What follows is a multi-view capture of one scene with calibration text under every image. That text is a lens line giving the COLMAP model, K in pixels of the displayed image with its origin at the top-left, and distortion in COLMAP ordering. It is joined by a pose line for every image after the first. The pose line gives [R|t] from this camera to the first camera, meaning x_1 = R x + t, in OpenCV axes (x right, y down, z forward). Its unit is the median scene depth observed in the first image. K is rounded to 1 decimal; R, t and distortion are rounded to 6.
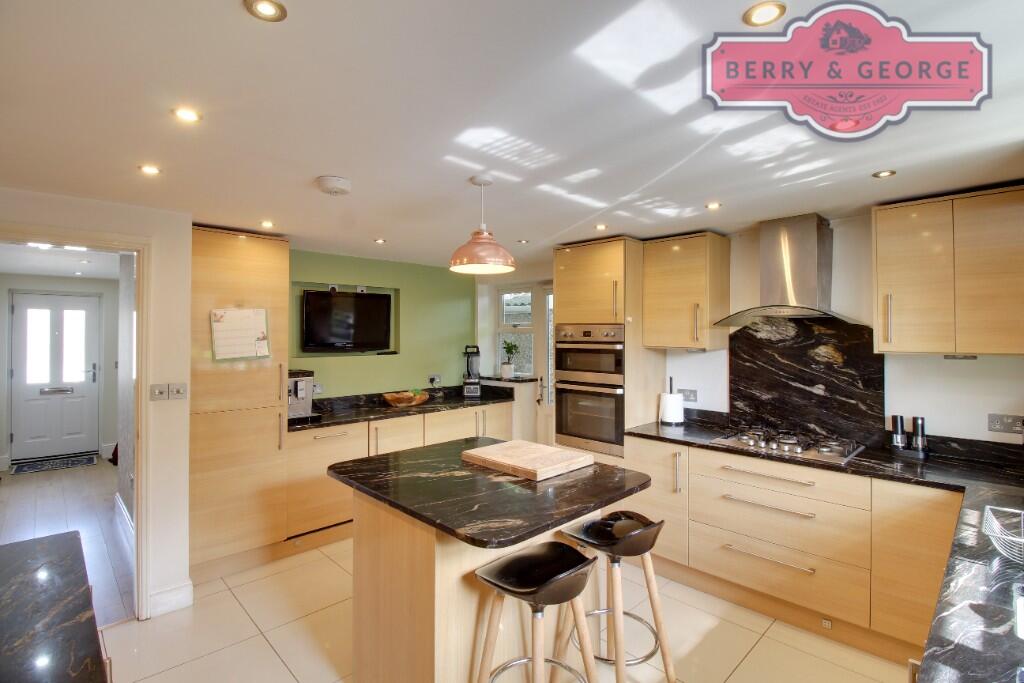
lens RADIAL K [[487.2, 0, 511.9], [0, 487.2, 329.1], [0, 0, 1]] dist [-0.000514, -0.012920]
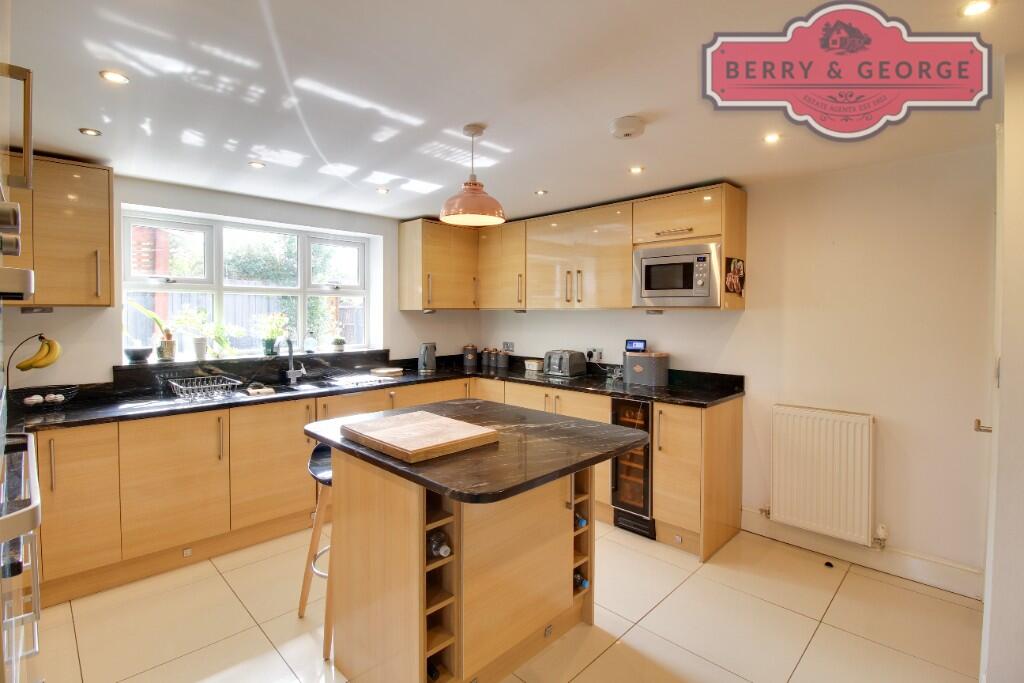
lens RADIAL K [[471.6, 0, 512.6], [0, 471.6, 326.2], [0, 0, 1]] dist [0.001486, -0.014670]
pose [[-0.999466, 0.002838, -0.032554, -0.062500], [0.002272, 0.999846, 0.017408, 0.052675], [0.032598, 0.017324, -0.999318, 1.293880]]
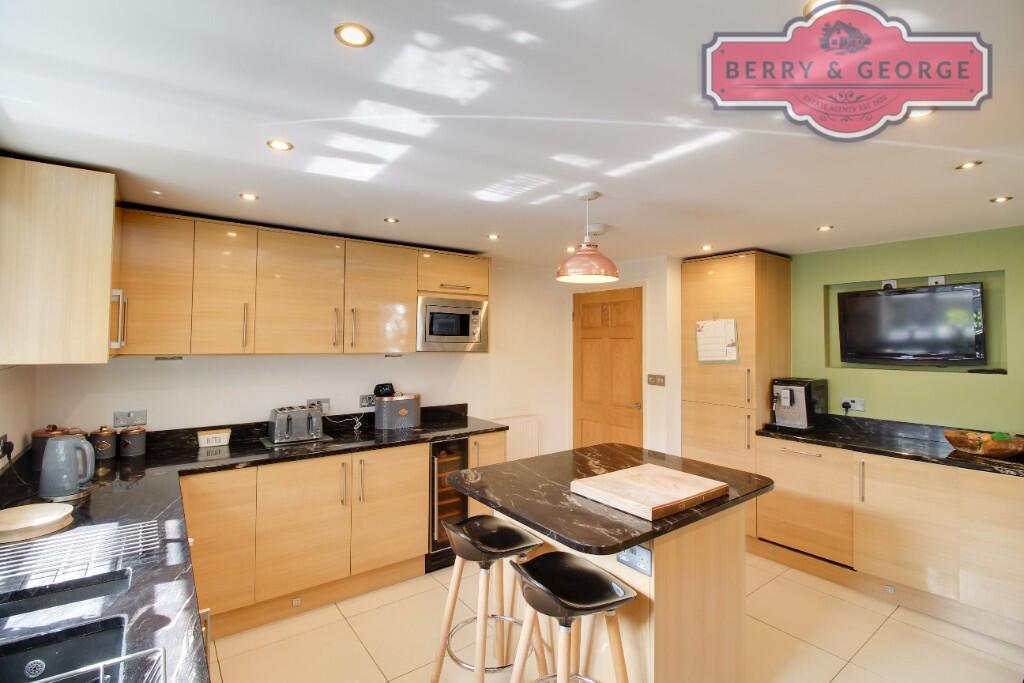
lens RADIAL K [[471.6, 0, 512.6], [0, 471.6, 326.2], [0, 0, 1]] dist [0.001486, -0.014670]
pose [[-0.136419, -0.029364, -0.990216, 0.633468], [0.004876, 0.999529, -0.030312, 0.006431], [0.990639, -0.008964, -0.136211, 0.635577]]
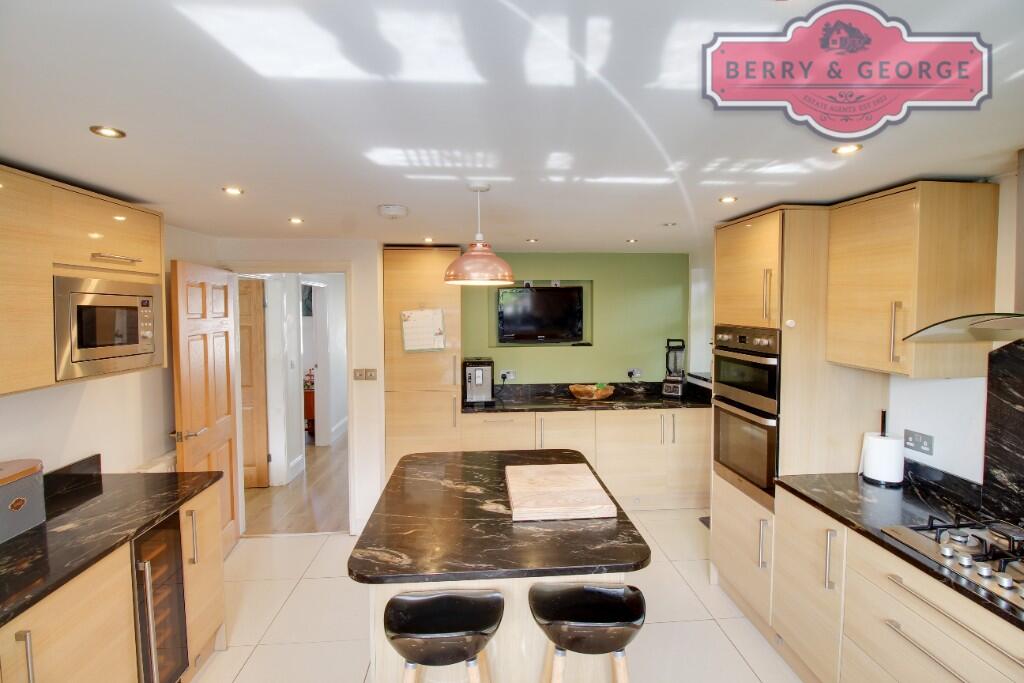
lens RADIAL K [[471.6, 0, 512.6], [0, 471.6, 326.2], [0, 0, 1]] dist [0.001486, -0.014670]
pose [[0.763877, 0.022075, -0.644985, 0.374657], [0.011634, 0.998781, 0.047962, -0.052931], [0.645257, -0.044141, 0.762689, 0.222974]]
